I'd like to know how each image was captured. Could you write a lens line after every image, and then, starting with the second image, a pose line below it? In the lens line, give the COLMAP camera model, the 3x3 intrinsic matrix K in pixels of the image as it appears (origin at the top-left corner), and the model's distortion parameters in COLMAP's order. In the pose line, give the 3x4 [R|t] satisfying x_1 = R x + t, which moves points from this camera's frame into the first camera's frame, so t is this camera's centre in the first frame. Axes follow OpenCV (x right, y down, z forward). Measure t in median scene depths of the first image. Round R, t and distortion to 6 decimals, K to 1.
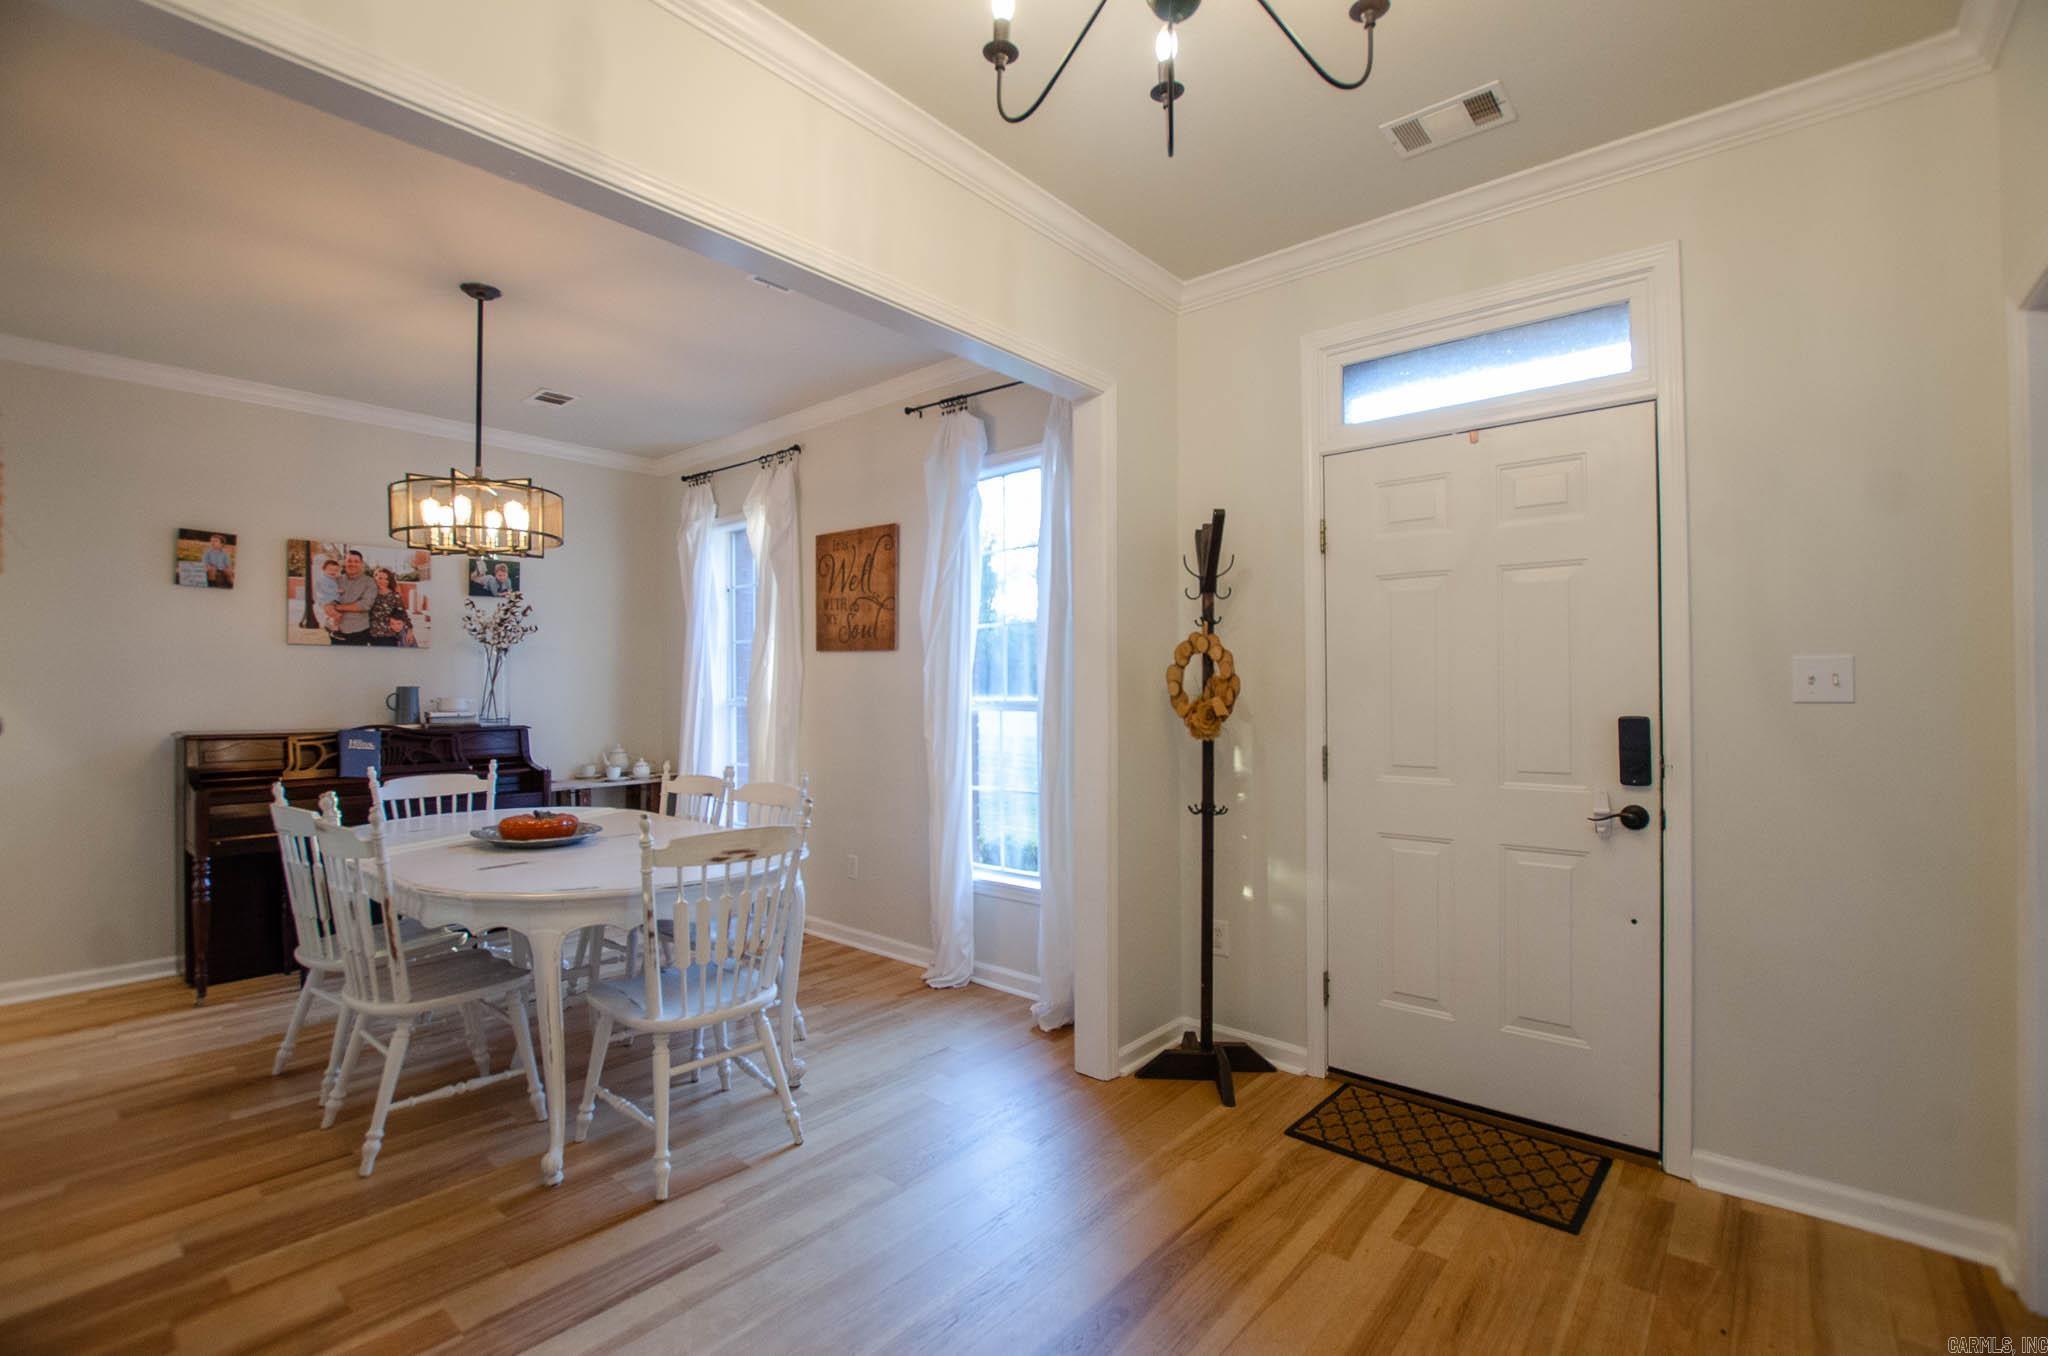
lens RADIAL K [[897.4, 0, 1020.7], [0, 897.4, 682.9], [0, 0, 1]] dist [-0.037297, 0.006167]
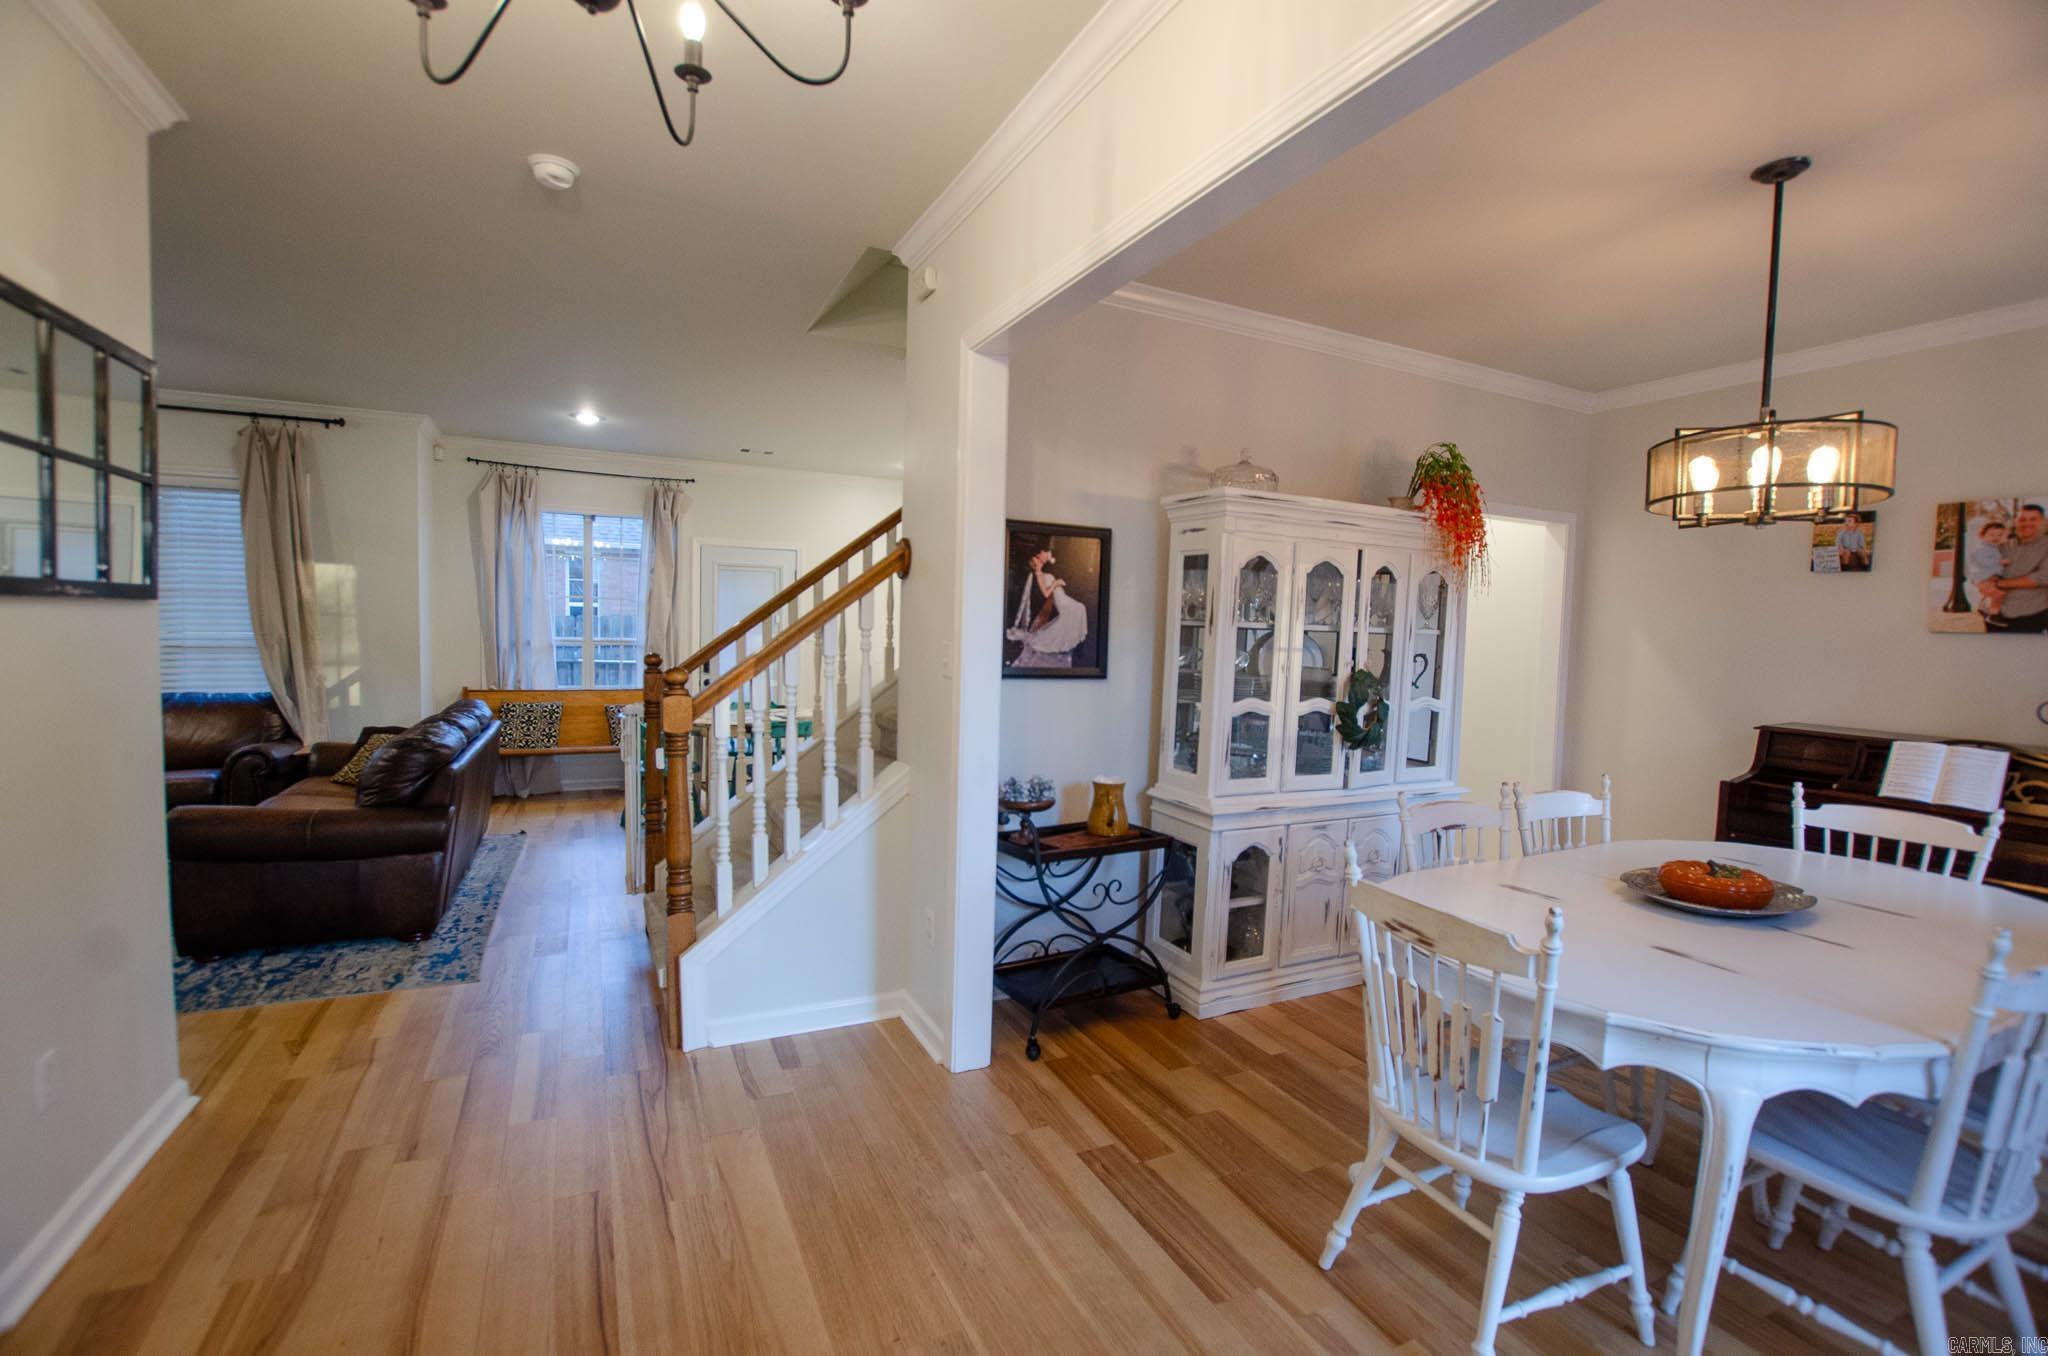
lens RADIAL K [[897.4, 0, 1020.7], [0, 897.4, 682.9], [0, 0, 1]] dist [-0.037297, 0.006167]
pose [[-0.402777, 0.050873, -0.913883, 0.294872], [-0.022137, 0.997621, 0.065290, -0.034657], [0.915030, 0.046528, -0.400693, 0.609808]]
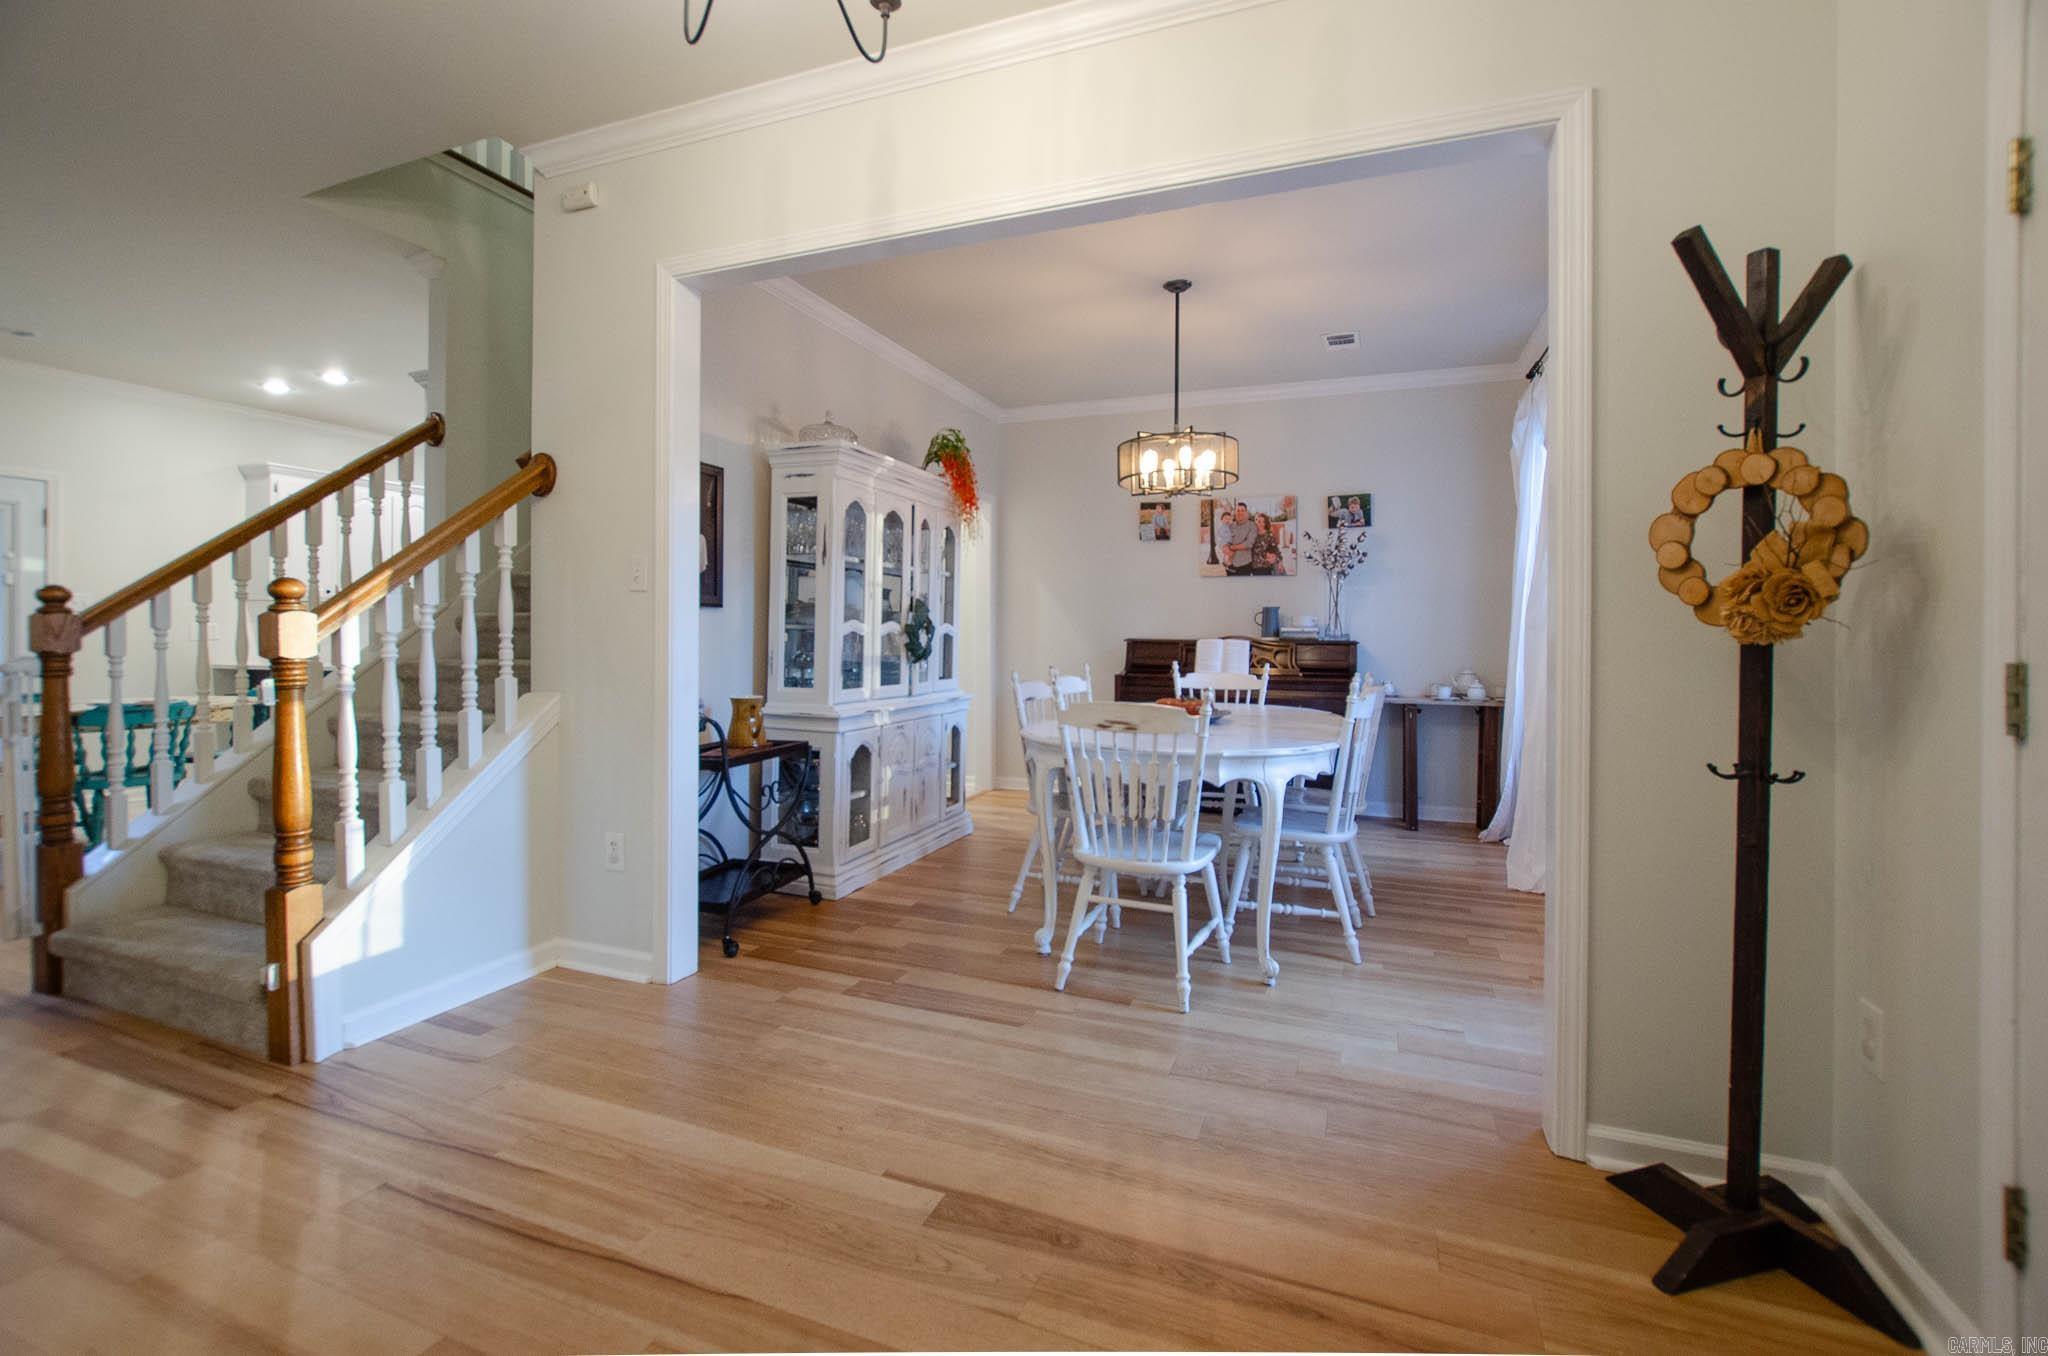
lens RADIAL K [[896.3, 0, 1021.0], [0, 896.3, 630.9], [0, 0, 1]] dist [-0.016673, 0.000551]
pose [[0.323604, 0.002507, -0.946189, 0.450848], [-0.002257, 0.999996, 0.001878, 0.043223], [0.946190, 0.001528, 0.323608, 0.312115]]
